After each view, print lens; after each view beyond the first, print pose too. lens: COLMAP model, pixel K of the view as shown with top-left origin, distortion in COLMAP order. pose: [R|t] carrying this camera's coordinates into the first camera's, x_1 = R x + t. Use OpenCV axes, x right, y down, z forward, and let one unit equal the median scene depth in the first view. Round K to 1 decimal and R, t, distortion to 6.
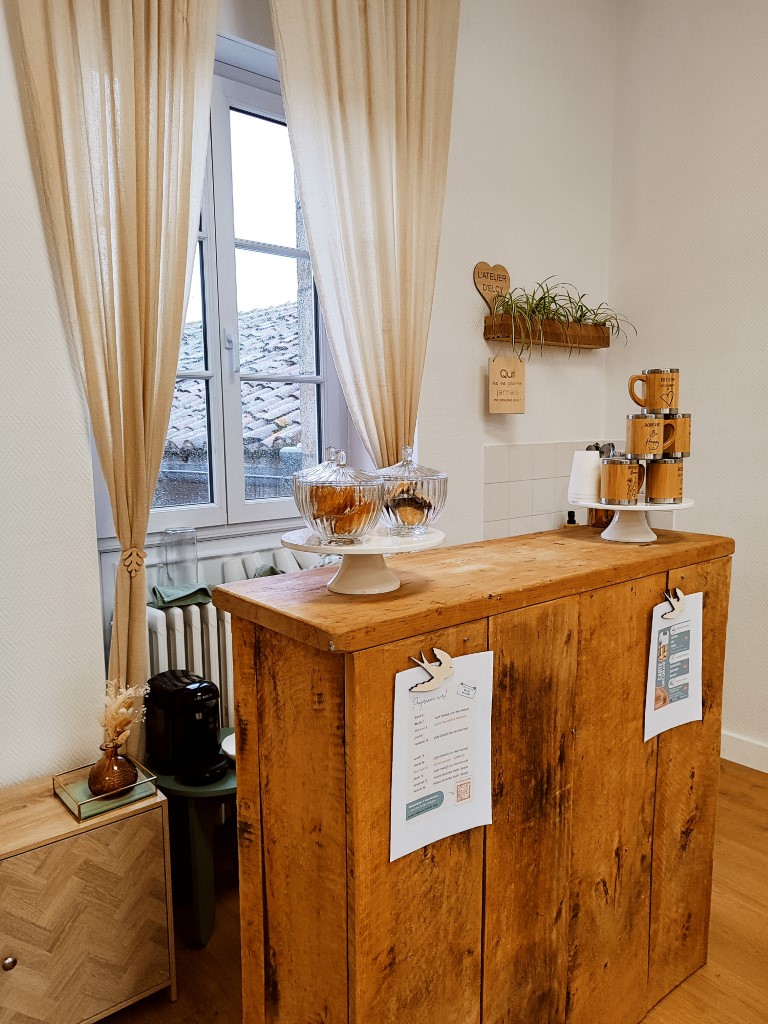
lens RADIAL K [[722.7, 0, 384.5], [0, 722.7, 514.4], [0, 0, 1]] dist [-0.006304, -0.003599]
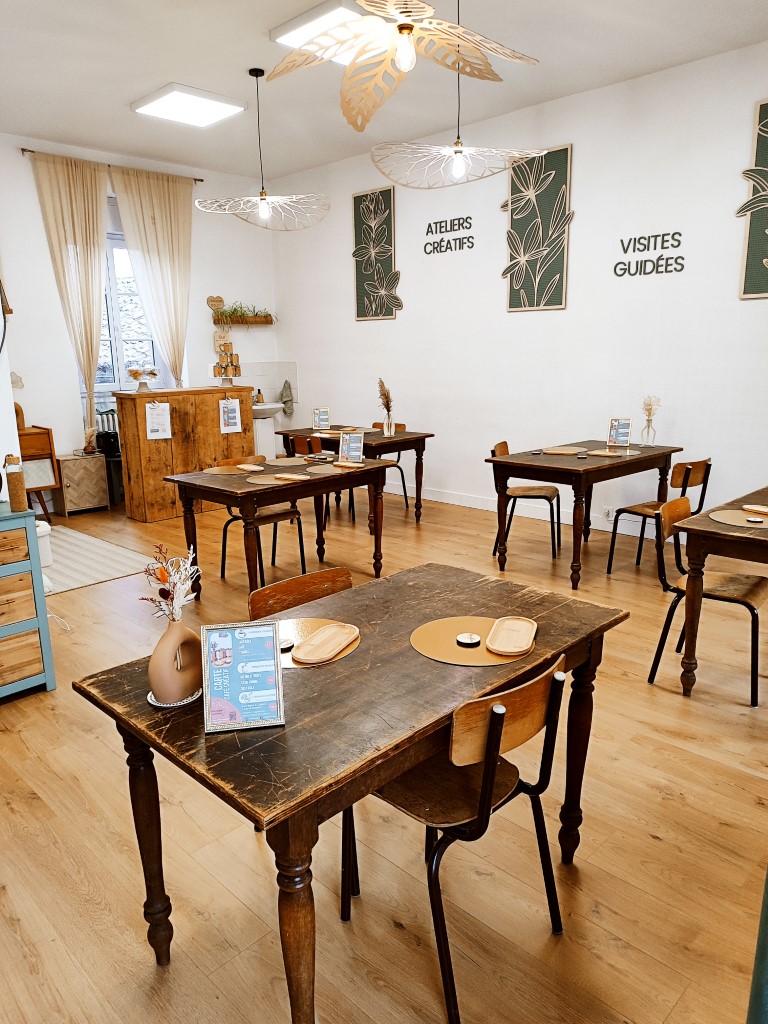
lens RADIAL K [[722.7, 0, 383.0], [0, 722.7, 512.3], [0, 0, 1]] dist [-0.006304, -0.003599]
pose [[0.995422, -0.024340, 0.092424, 0.829995], [0.015034, 0.994866, 0.100076, 0.334886], [-0.094386, -0.098228, 0.990678, -3.042899]]
